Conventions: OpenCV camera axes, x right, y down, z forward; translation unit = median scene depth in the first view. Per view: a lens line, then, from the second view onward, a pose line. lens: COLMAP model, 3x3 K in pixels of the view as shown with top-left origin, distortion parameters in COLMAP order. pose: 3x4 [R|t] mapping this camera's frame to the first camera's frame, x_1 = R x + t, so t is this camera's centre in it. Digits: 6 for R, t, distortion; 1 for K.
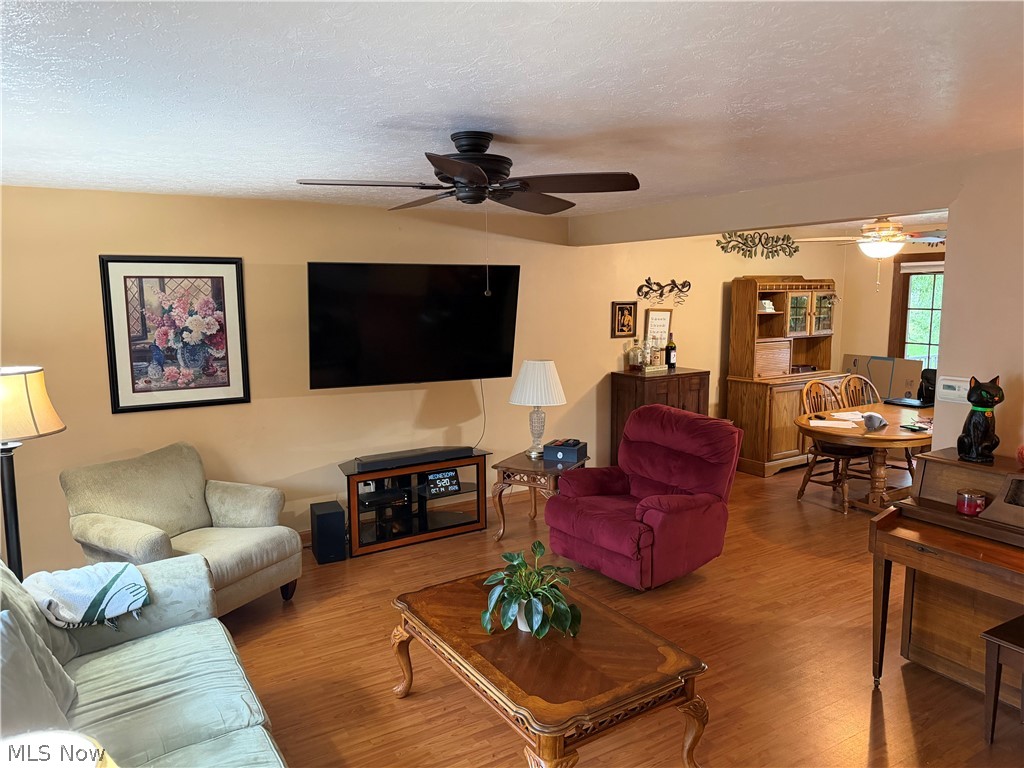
lens RADIAL K [[713.4, 0, 512.2], [0, 713.4, 397.1], [0, 0, 1]] dist [0.057690, -0.076275]
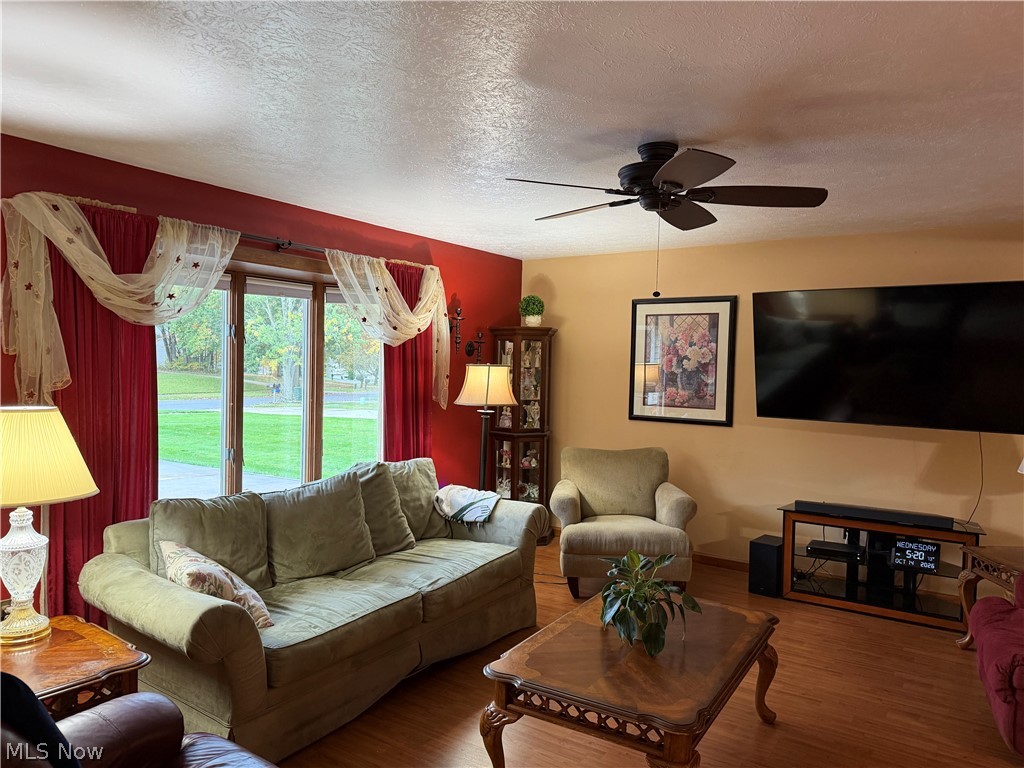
lens RADIAL K [[713.4, 0, 503.6], [0, 713.4, 393.0], [0, 0, 1]] dist [0.057690, -0.076275]
pose [[0.406325, 0.054772, -0.912085, 0.507009], [-0.160444, 0.986969, -0.012207, 0.026616], [0.899532, 0.151299, 0.409818, 0.248050]]
